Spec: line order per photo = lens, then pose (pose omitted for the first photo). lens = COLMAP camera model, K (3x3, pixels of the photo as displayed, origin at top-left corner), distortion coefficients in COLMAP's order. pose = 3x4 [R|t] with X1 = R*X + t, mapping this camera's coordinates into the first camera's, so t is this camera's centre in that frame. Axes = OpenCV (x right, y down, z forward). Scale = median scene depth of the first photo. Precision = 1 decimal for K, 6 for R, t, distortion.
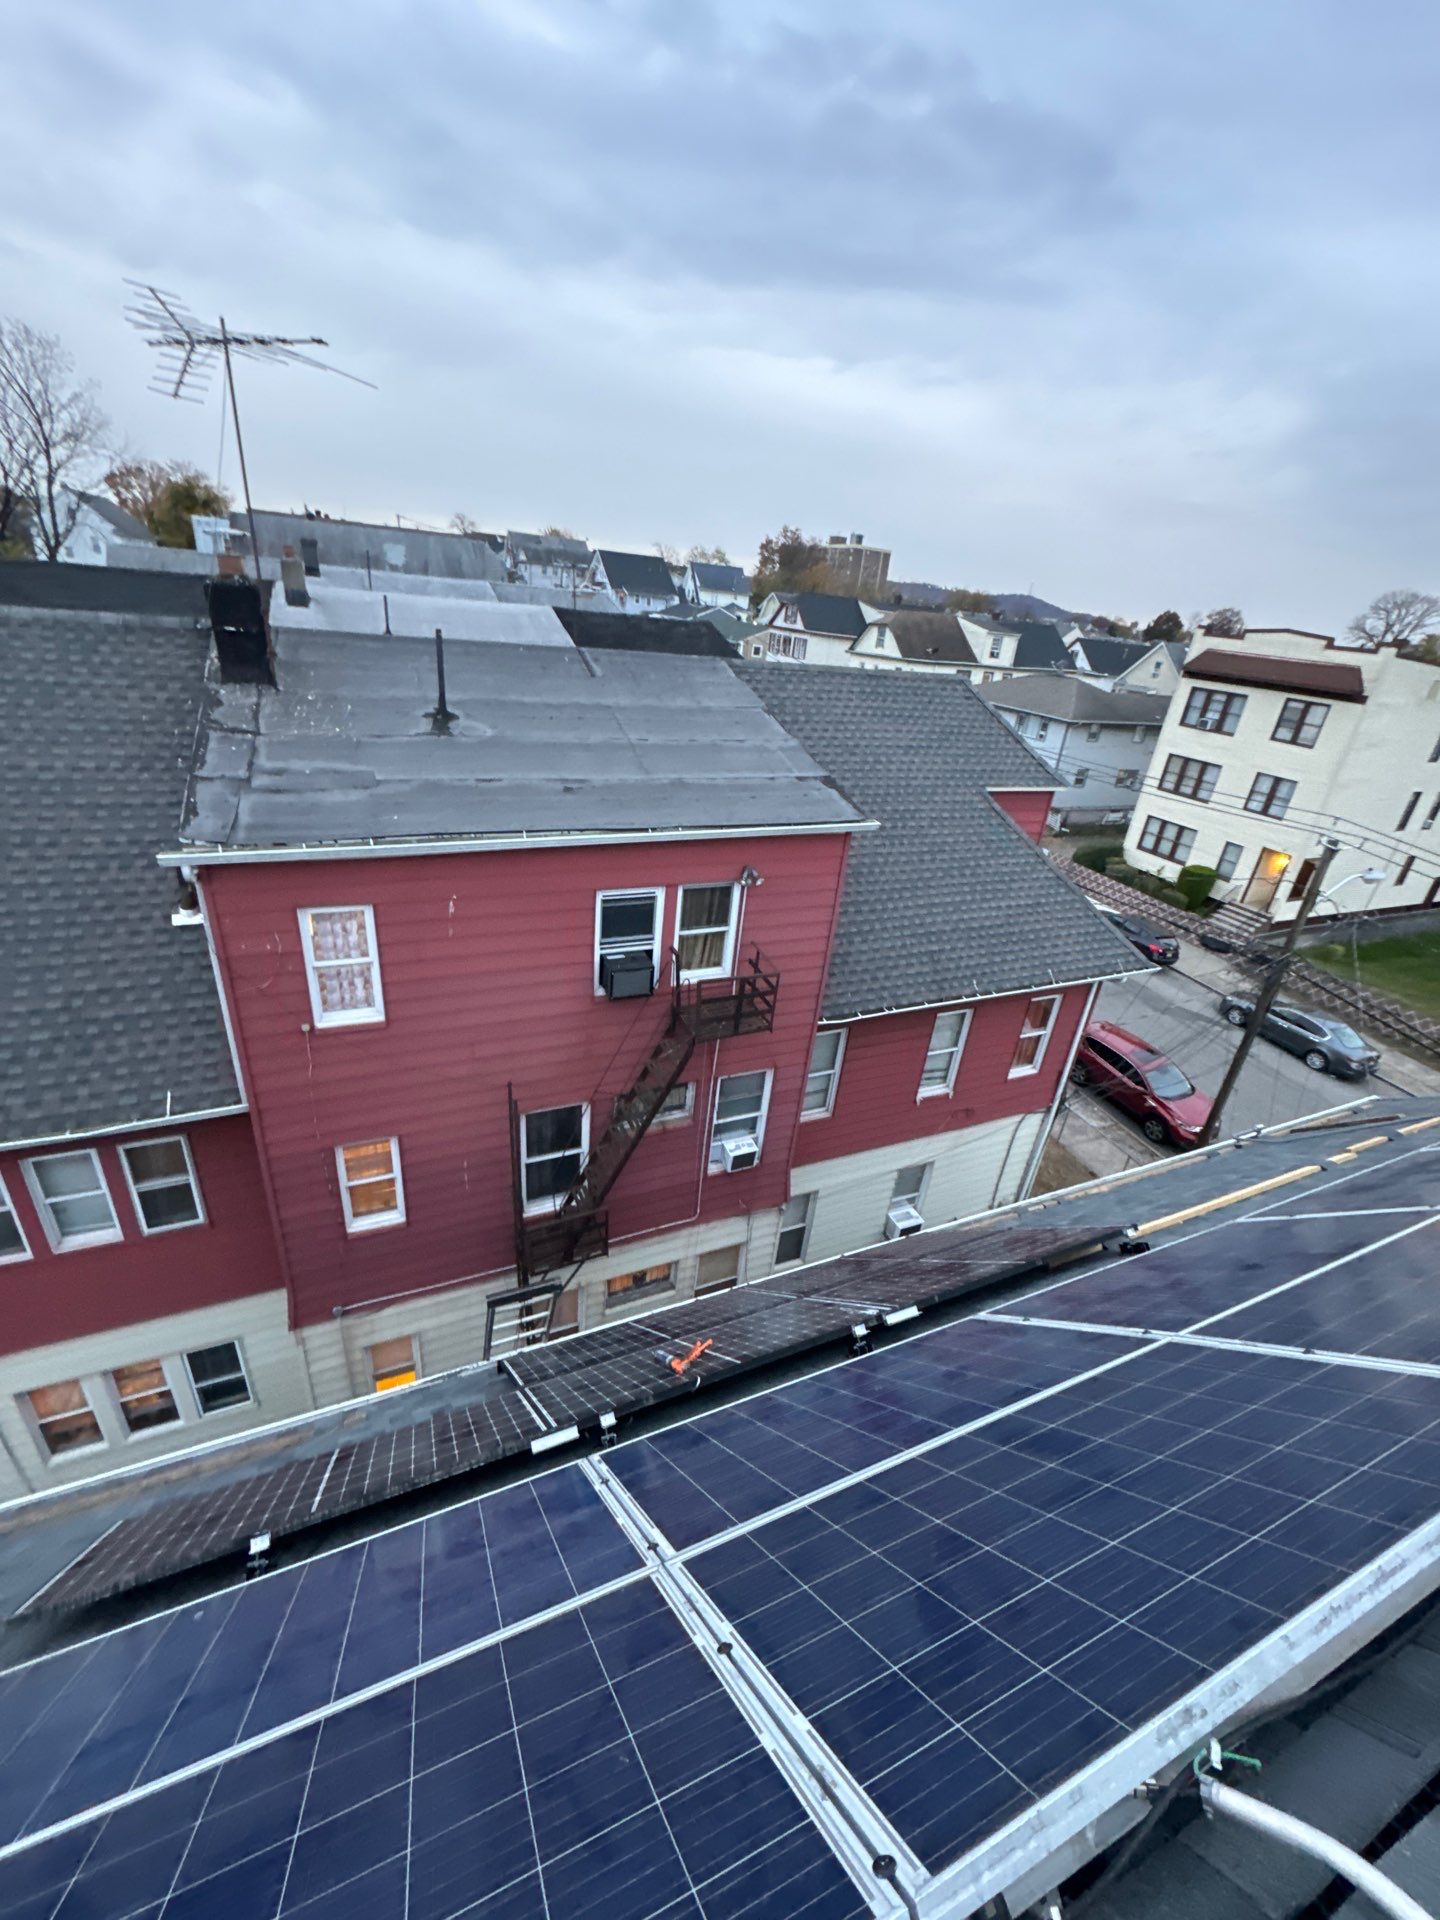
lens RADIAL K [[763.5, 0, 720.0], [0, 763.5, 960.0], [0, 0, 1]] dist [-0.000330, -0.000895]
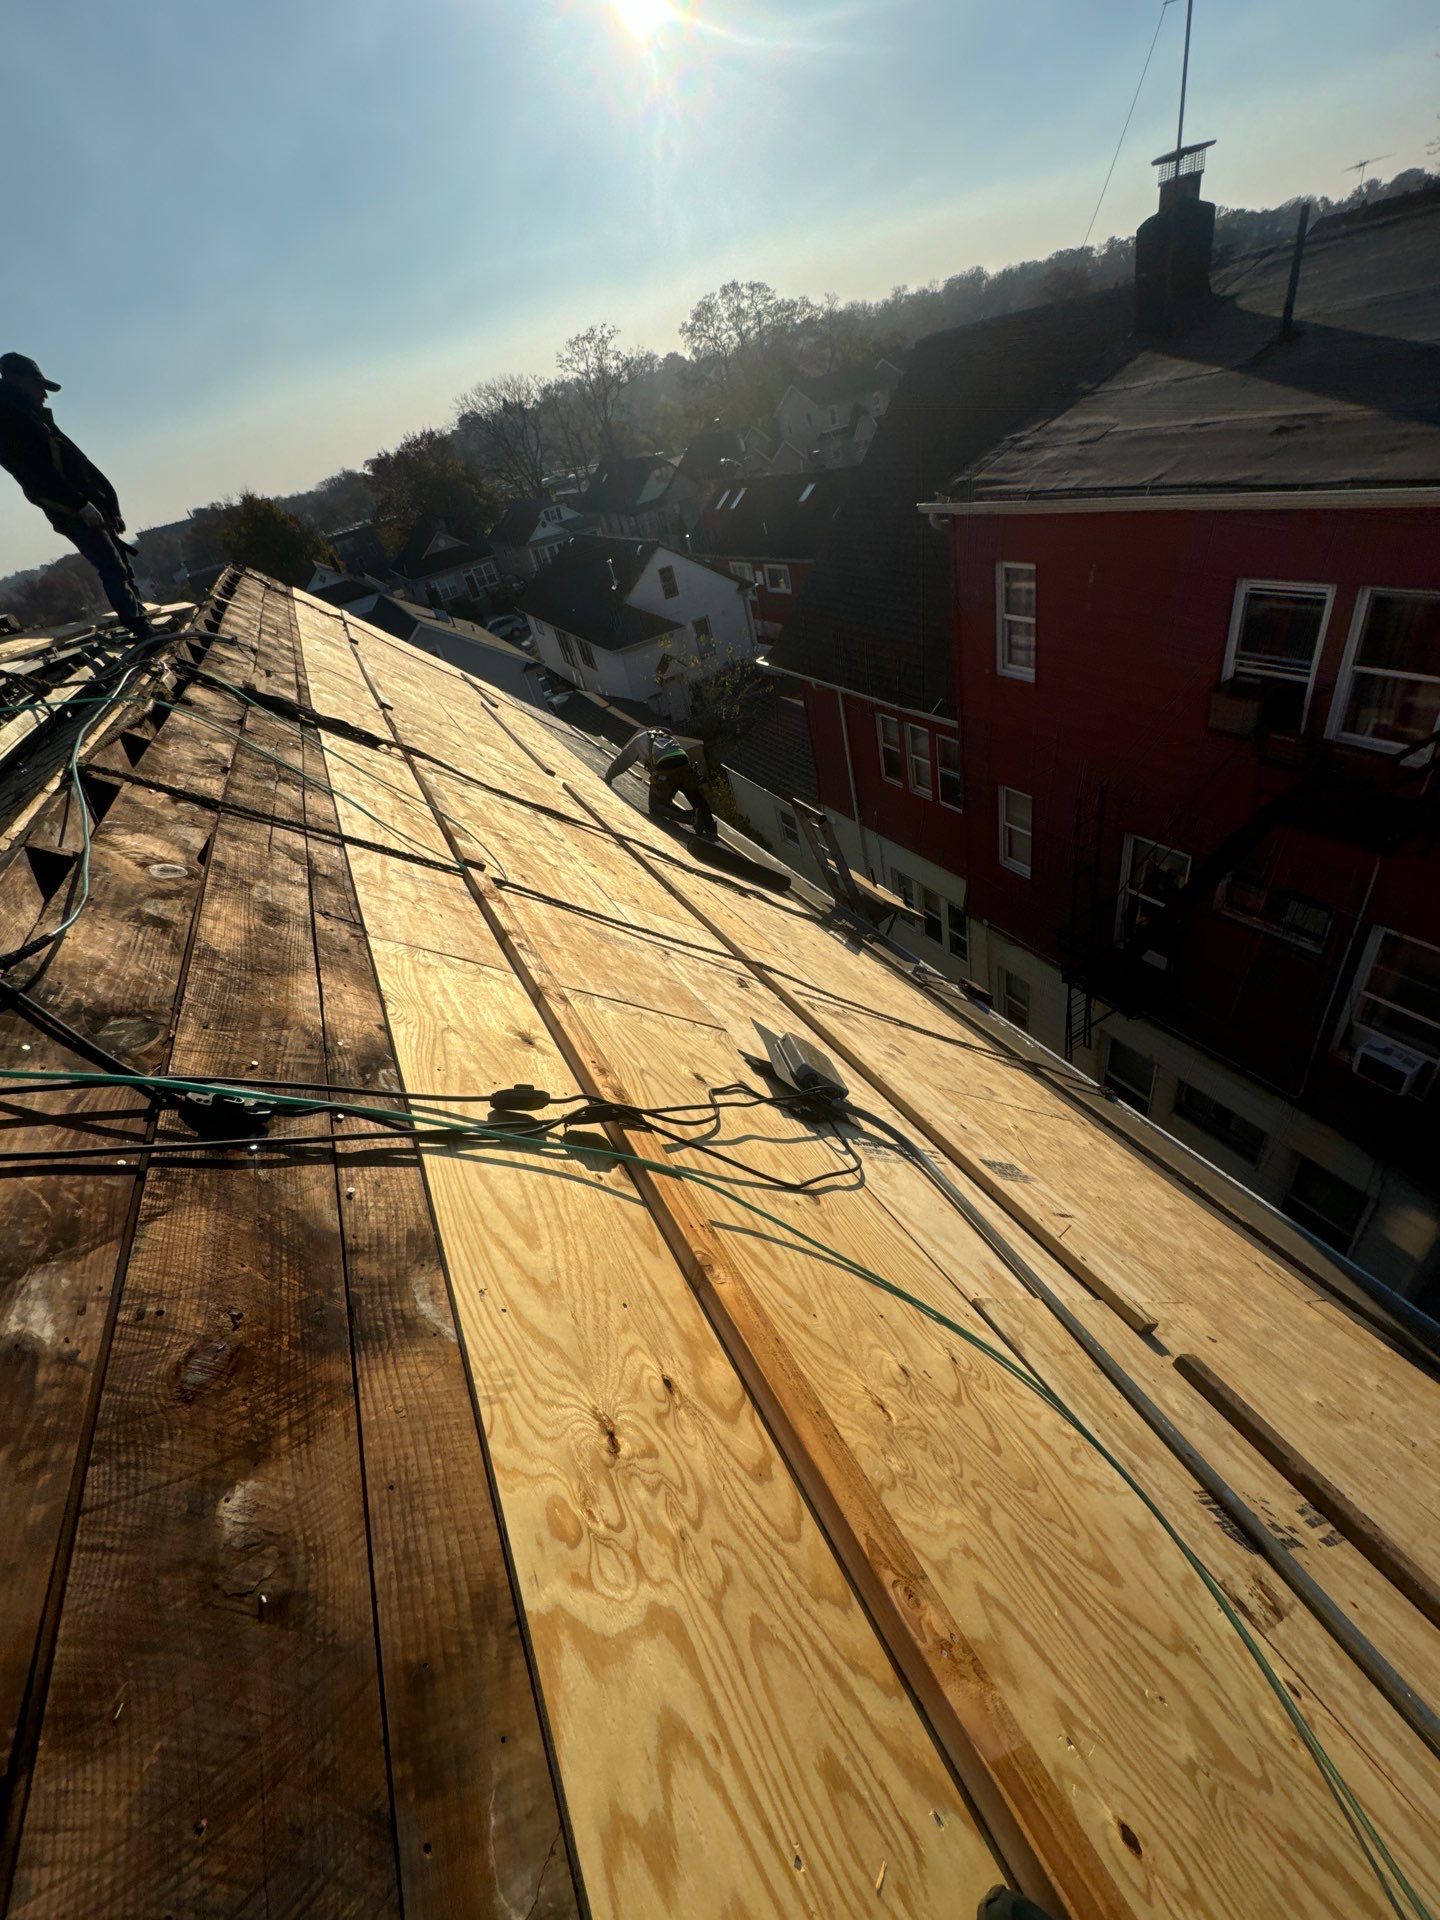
lens RADIAL K [[763.5, 0, 720.0], [0, 763.5, 960.0], [0, 0, 1]] dist [-0.000330, -0.000895]
pose [[0.035951, 0.513165, -0.857537, 0.439483], [-0.217804, 0.841487, 0.494430, -0.020227], [0.975330, 0.169000, 0.142021, 0.269954]]
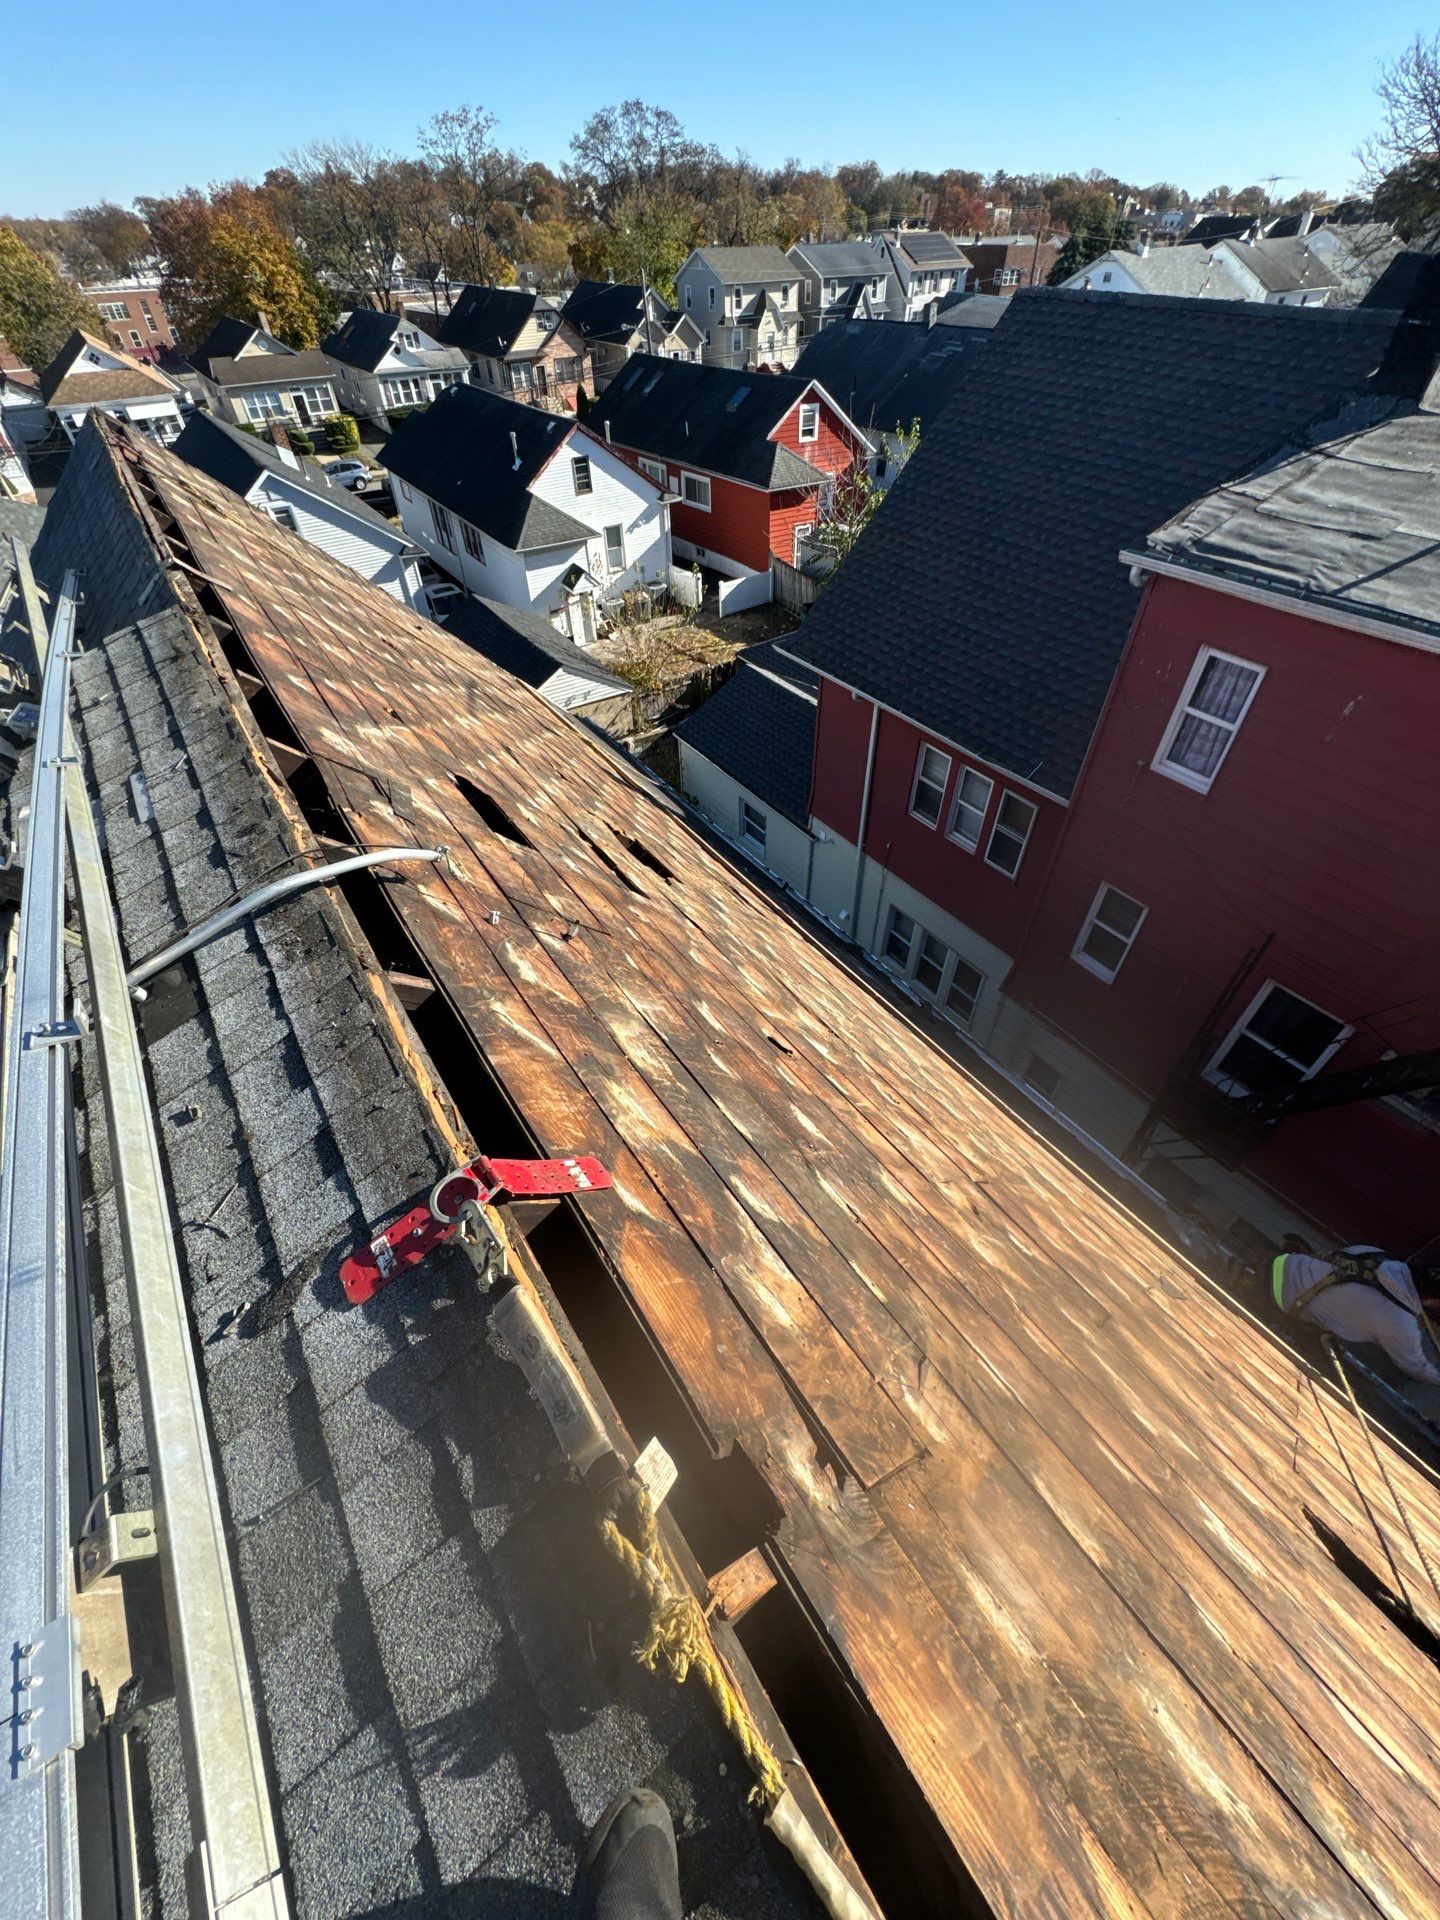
lens RADIAL K [[758.2, 0, 721.5], [0, 758.2, 964.6], [0, 0, 1]] dist [-0.003485, -0.000853]
pose [[0.181583, 0.619853, -0.763420, 0.192301], [-0.396919, 0.756477, 0.519807, -0.008458], [0.899713, 0.208628, 0.383394, 0.071394]]
